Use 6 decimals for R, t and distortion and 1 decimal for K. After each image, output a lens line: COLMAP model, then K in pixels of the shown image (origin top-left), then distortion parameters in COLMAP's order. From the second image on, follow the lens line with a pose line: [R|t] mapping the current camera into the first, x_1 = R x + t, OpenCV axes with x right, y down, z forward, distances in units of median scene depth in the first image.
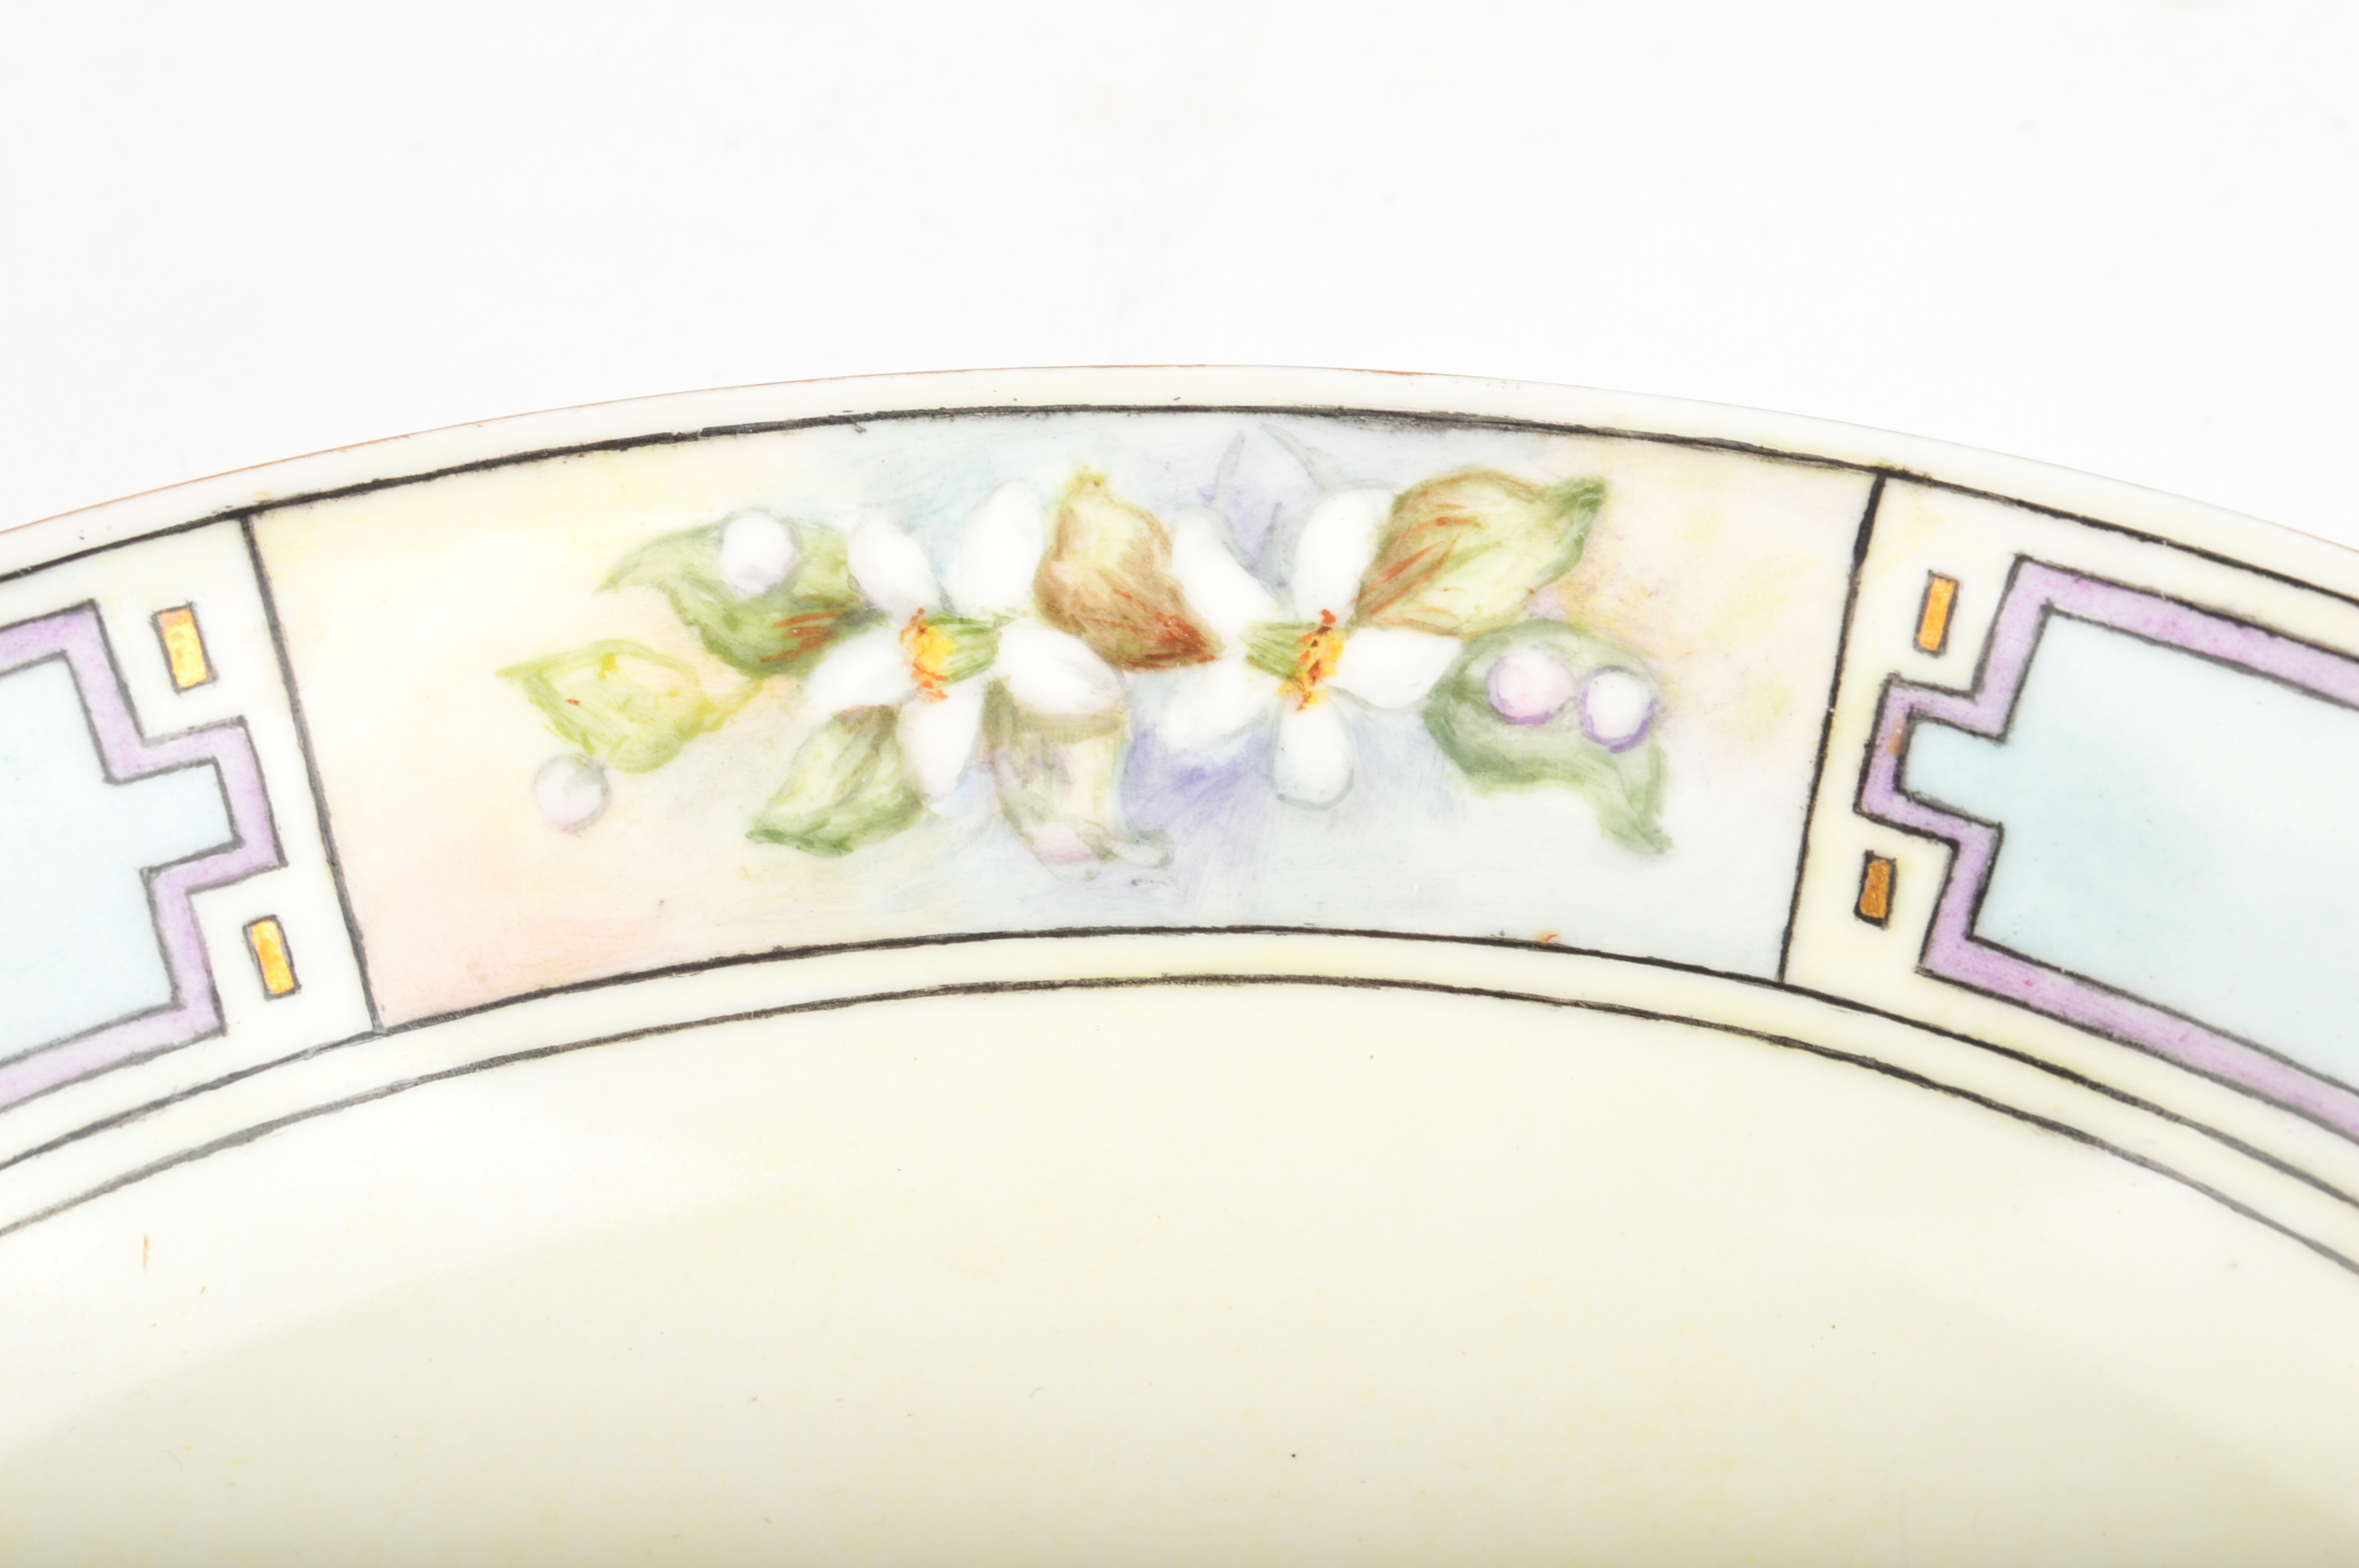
lens RADIAL K [[5236.6, 0, 1178.5], [0, 5236.6, 786.8], [0, 0, 1]] dist [0.062483, 0.000000]
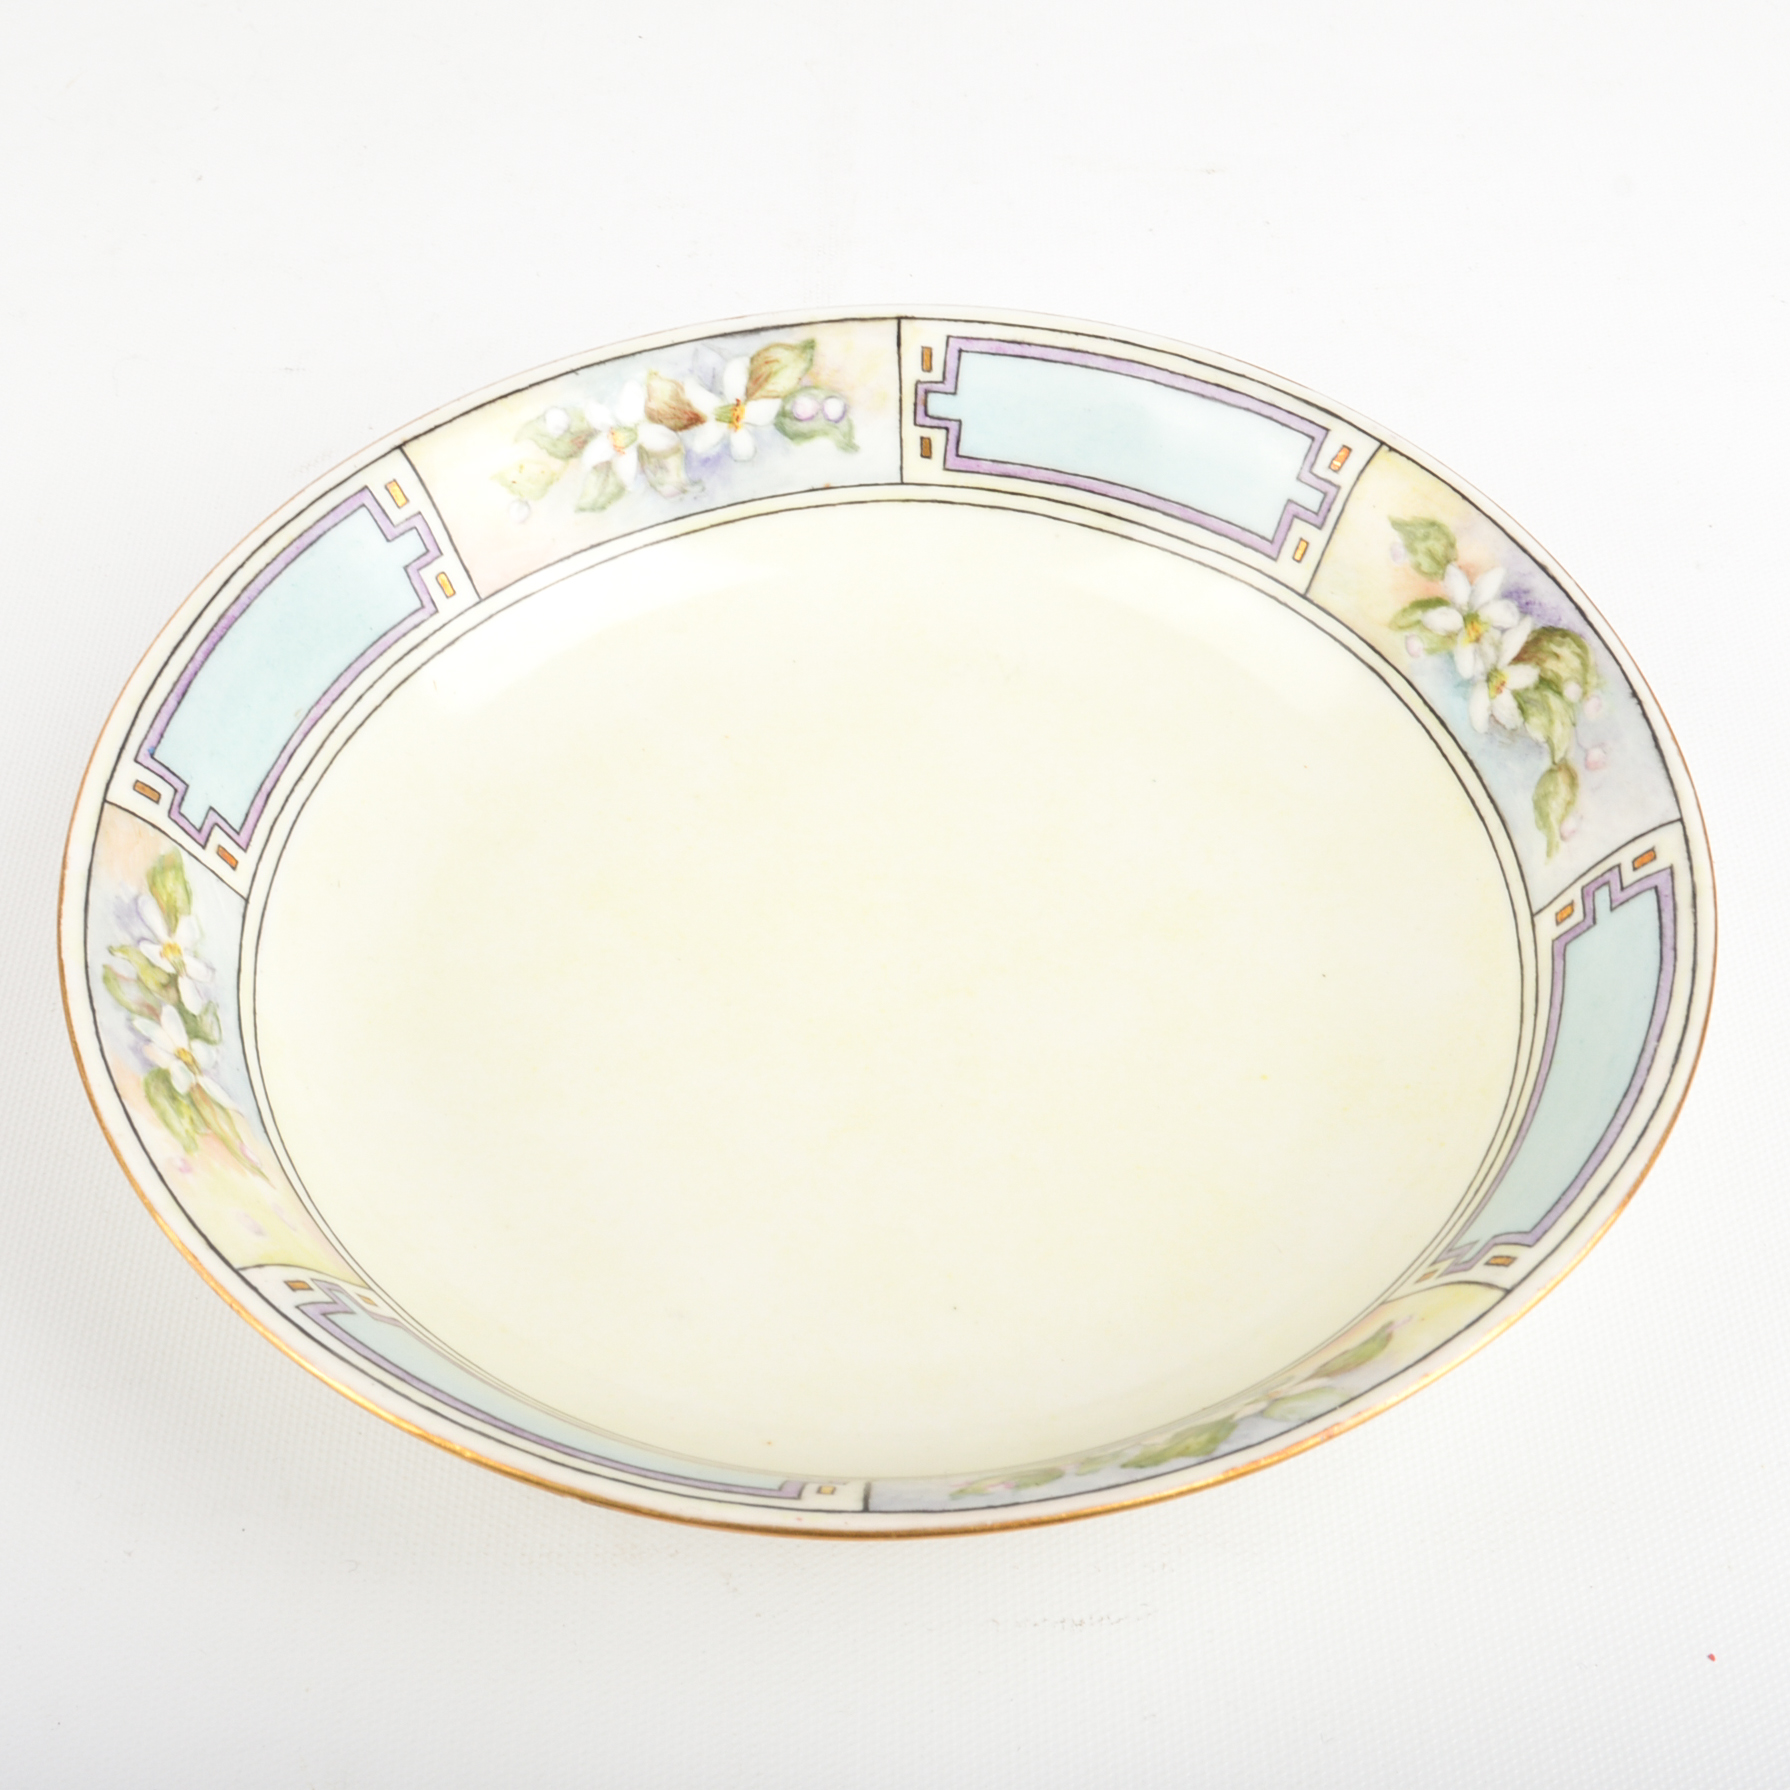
lens RADIAL K [[3106.3, 0, 896.5], [0, 3106.3, 893.1], [0, 0, 1]] dist [-0.009888, 0.000000]
pose [[0.942265, -0.255692, 0.216236, -0.360989], [0.213498, 0.956184, 0.200325, -0.103261], [-0.257983, -0.142593, 0.955569, -0.843820]]
